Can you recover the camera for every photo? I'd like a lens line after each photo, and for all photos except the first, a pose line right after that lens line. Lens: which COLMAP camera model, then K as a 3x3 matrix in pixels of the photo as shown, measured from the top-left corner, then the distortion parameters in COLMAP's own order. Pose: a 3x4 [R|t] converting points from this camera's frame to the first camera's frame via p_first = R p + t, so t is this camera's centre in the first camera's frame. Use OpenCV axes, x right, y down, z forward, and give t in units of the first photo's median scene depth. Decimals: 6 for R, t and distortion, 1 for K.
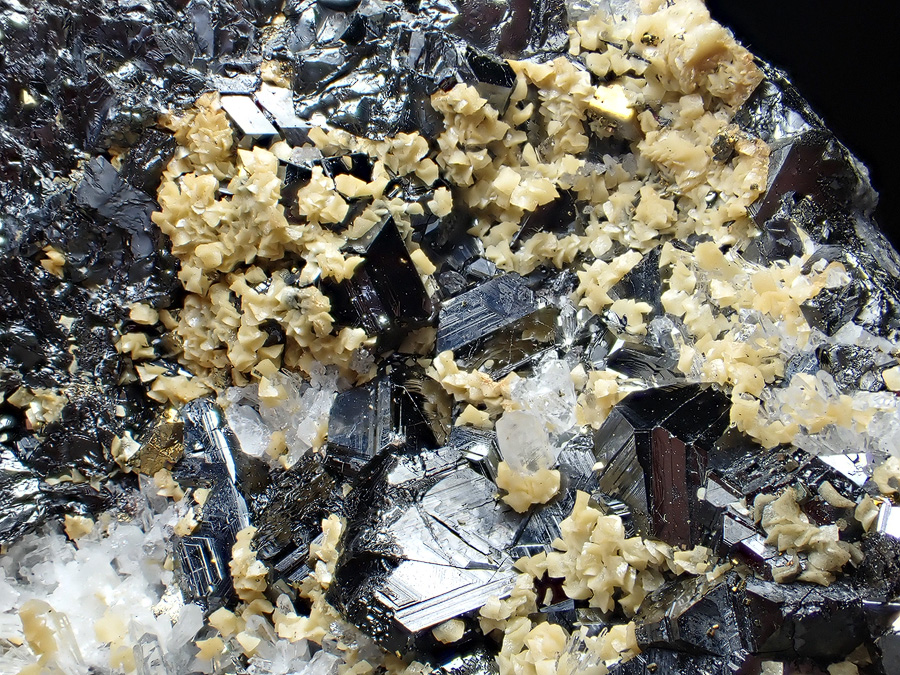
lens RADIAL K [[1260.5, 0, 450.0], [0, 1260.5, 337.5], [0, 0, 1]] dist [-0.003740, -0.112395]
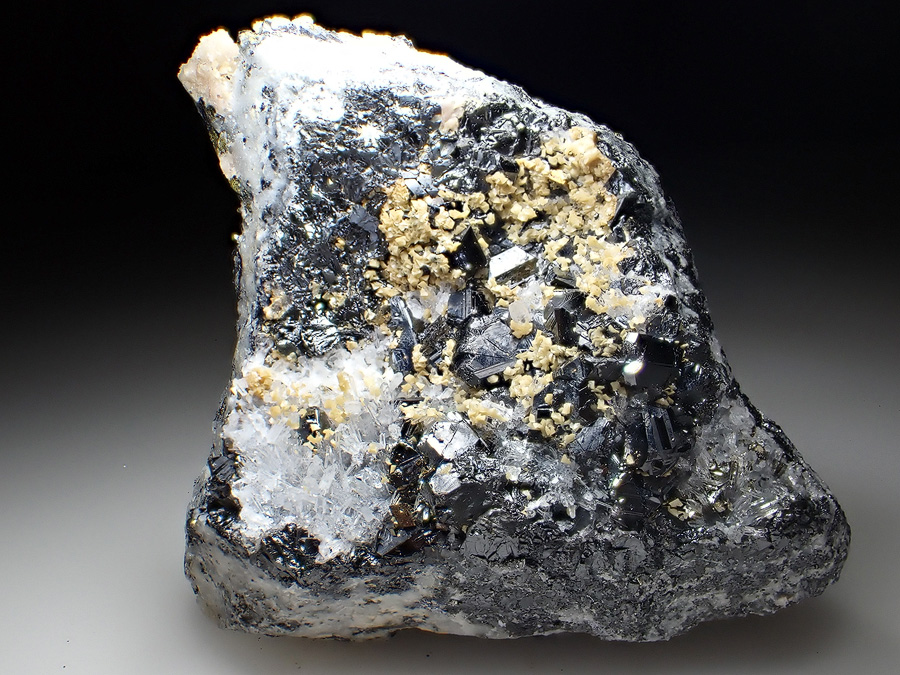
lens RADIAL K [[1260.5, 0, 450.0], [0, 1260.5, 337.5], [0, 0, 1]] dist [-0.003740, -0.112395]
pose [[0.998038, -0.004747, -0.062425, 0.071354], [0.011383, 0.994260, 0.106379, -0.143394], [0.061562, -0.106881, 0.992364, -1.592946]]
